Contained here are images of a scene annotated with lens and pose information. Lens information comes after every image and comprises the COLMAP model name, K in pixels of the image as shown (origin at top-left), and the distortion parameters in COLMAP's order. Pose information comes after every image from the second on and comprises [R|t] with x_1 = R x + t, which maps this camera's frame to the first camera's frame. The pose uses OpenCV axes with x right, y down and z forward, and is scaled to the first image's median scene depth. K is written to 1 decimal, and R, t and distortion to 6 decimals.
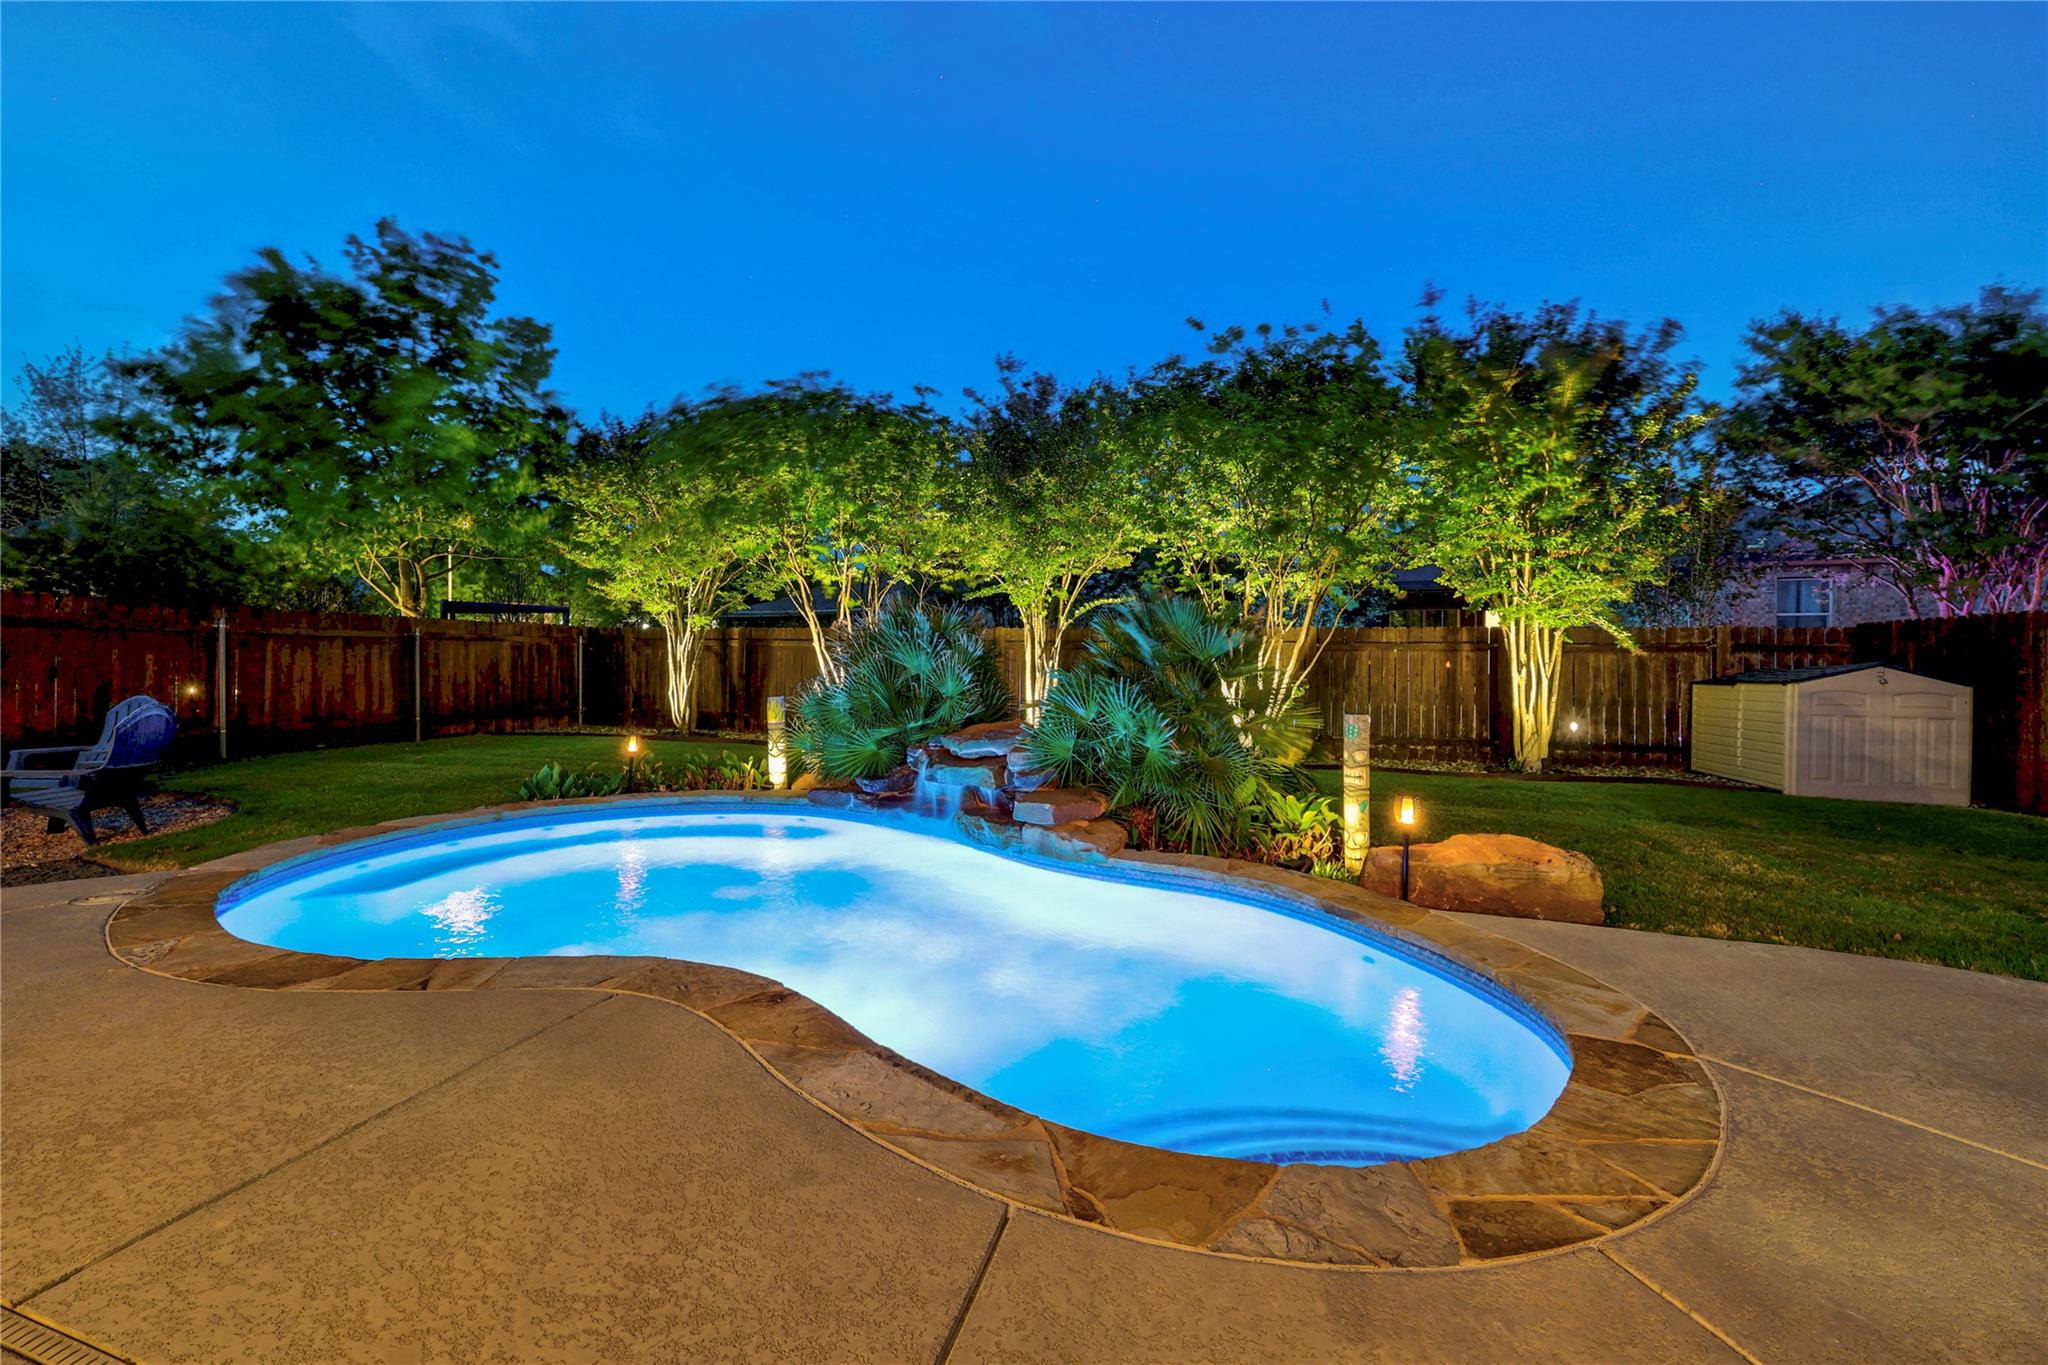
lens RADIAL K [[822.2, 0, 1006.8], [0, 822.2, 672.8], [0, 0, 1]] dist [-0.000607, 0.000586]
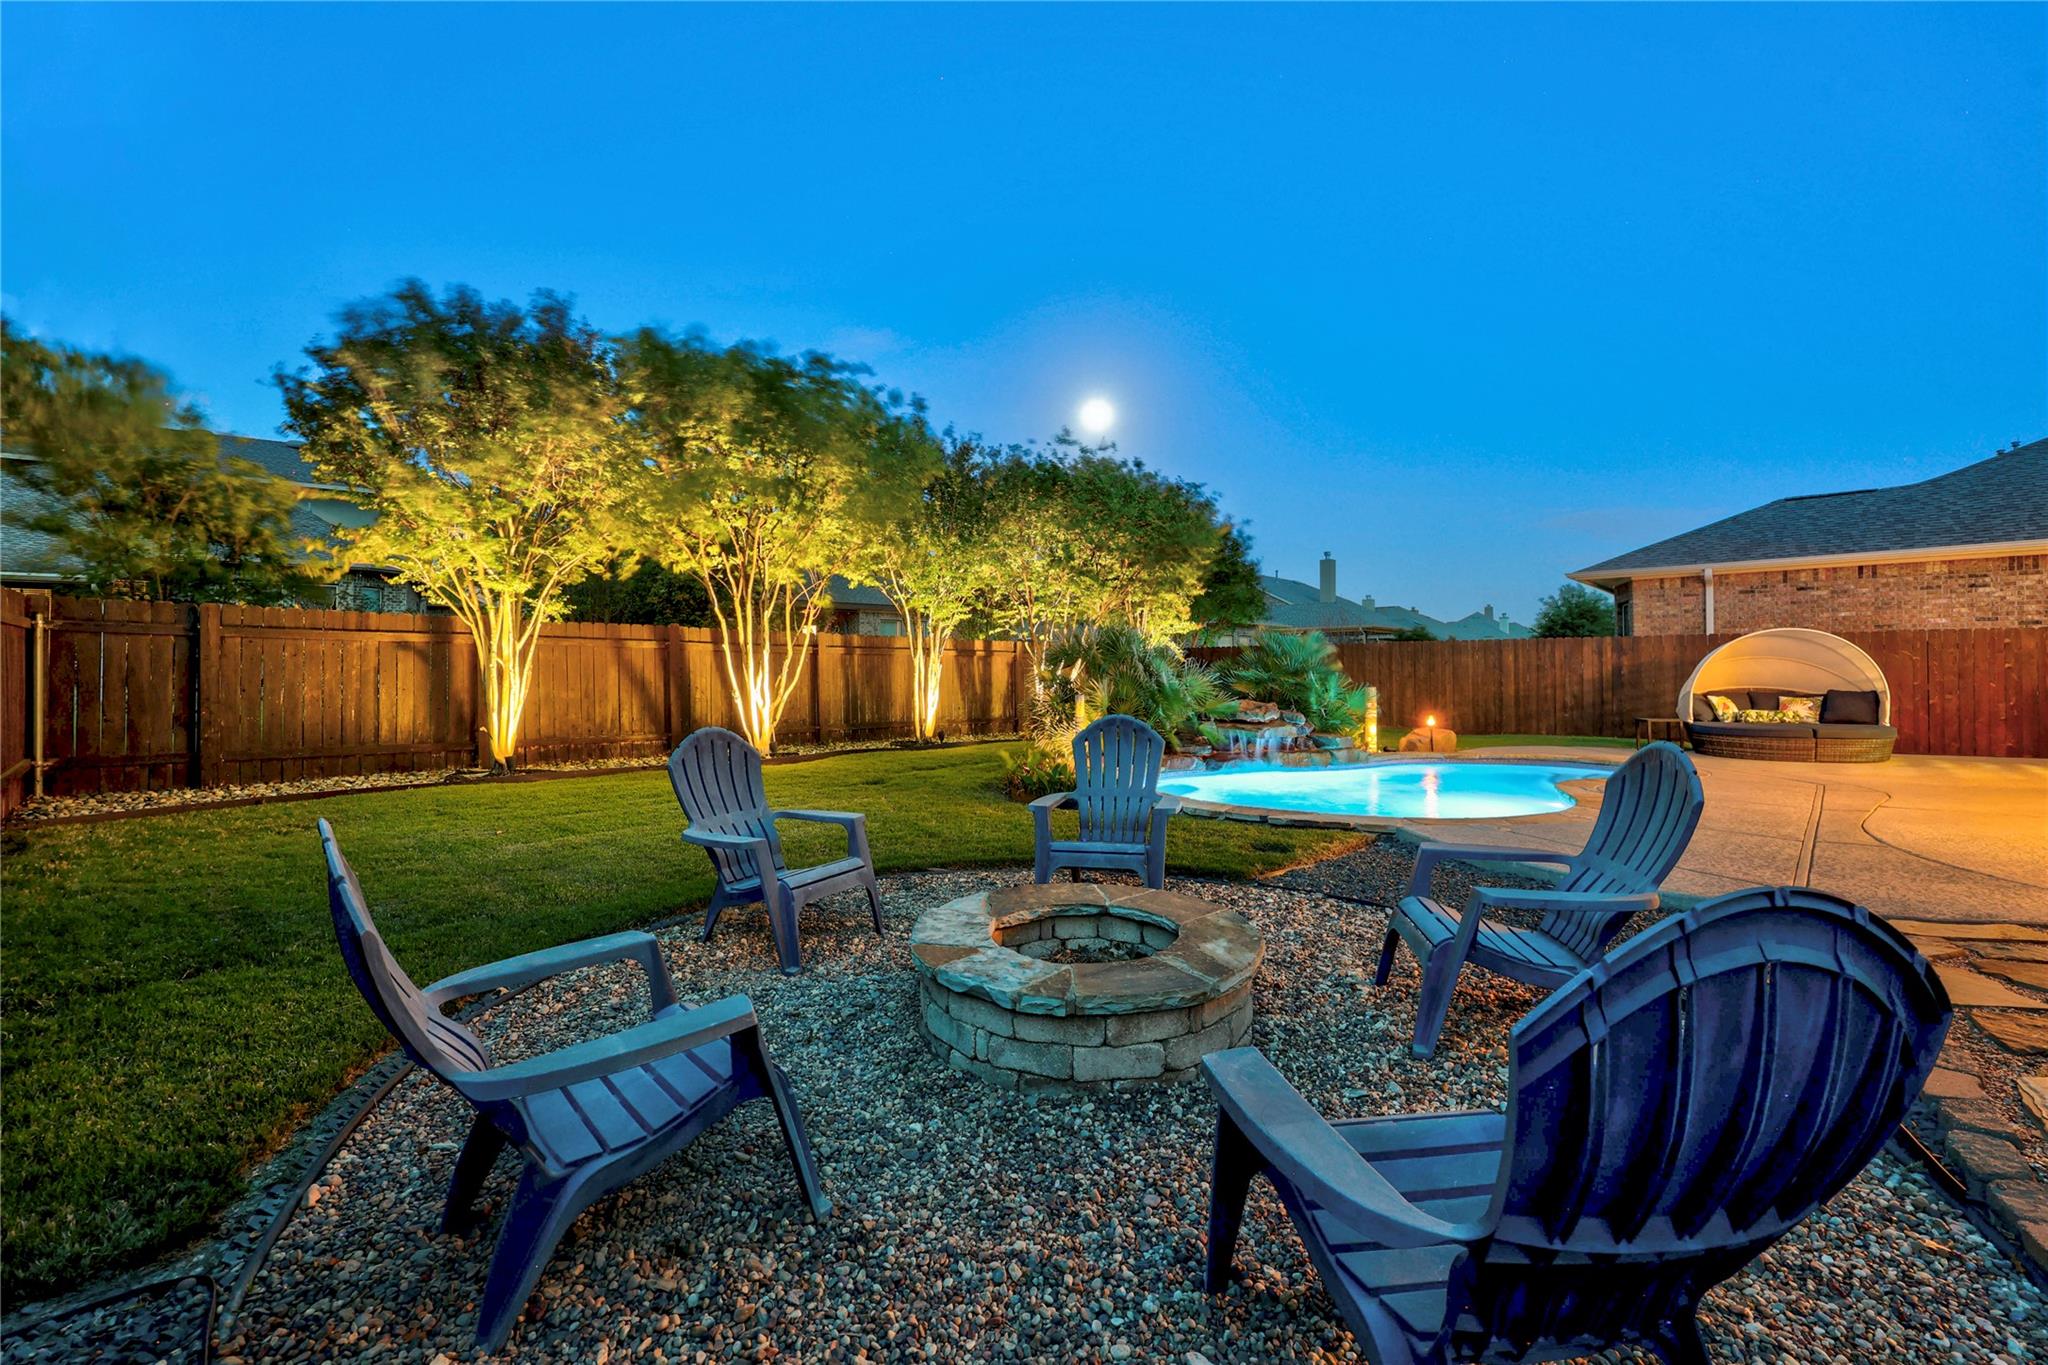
lens RADIAL K [[822.2, 0, 1005.5], [0, 822.2, 670.1], [0, 0, 1]] dist [-0.000607, 0.000586]
pose [[0.459351, -0.004994, 0.888241, -1.401443], [0.014781, 0.999889, -0.002022, -0.005606], [-0.888132, 0.014058, 0.459373, 0.552982]]
